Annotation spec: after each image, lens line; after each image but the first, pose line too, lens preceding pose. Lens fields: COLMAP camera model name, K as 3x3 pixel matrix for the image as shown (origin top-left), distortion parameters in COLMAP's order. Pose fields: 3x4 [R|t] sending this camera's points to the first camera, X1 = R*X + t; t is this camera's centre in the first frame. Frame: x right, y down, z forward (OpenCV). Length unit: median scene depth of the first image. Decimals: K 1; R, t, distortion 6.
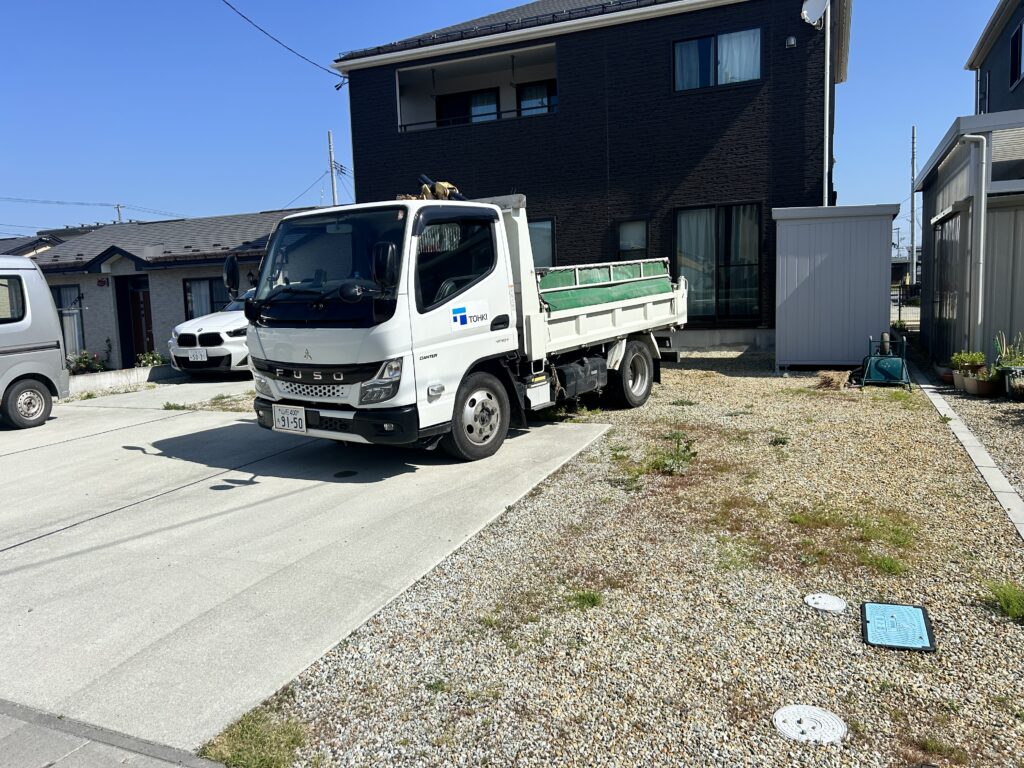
lens RADIAL K [[779.4, 0, 505.9], [0, 779.4, 388.3], [0, 0, 1]] dist [0.037436, -0.041623]
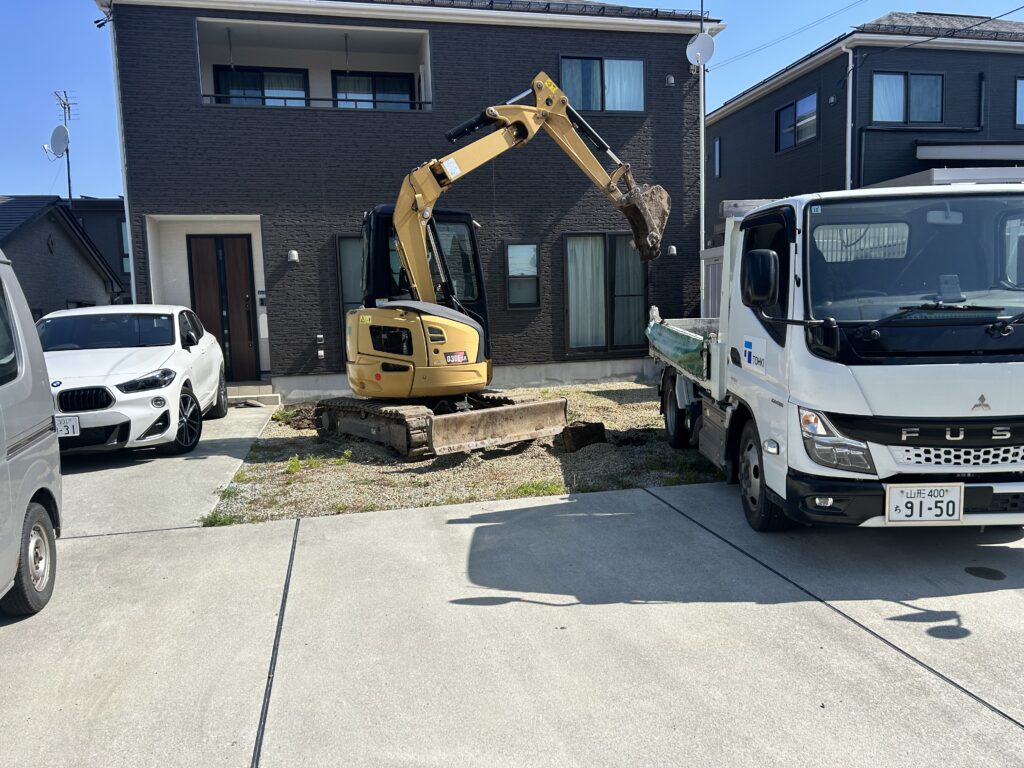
lens RADIAL K [[779.4, 0, 509.4], [0, 779.4, 404.4], [0, 0, 1]] dist [0.037436, -0.041623]
pose [[0.804890, -0.059952, 0.590388, -0.429600], [0.073617, 0.997286, 0.000907, -0.032152], [-0.588840, 0.042732, 0.807119, 0.303952]]
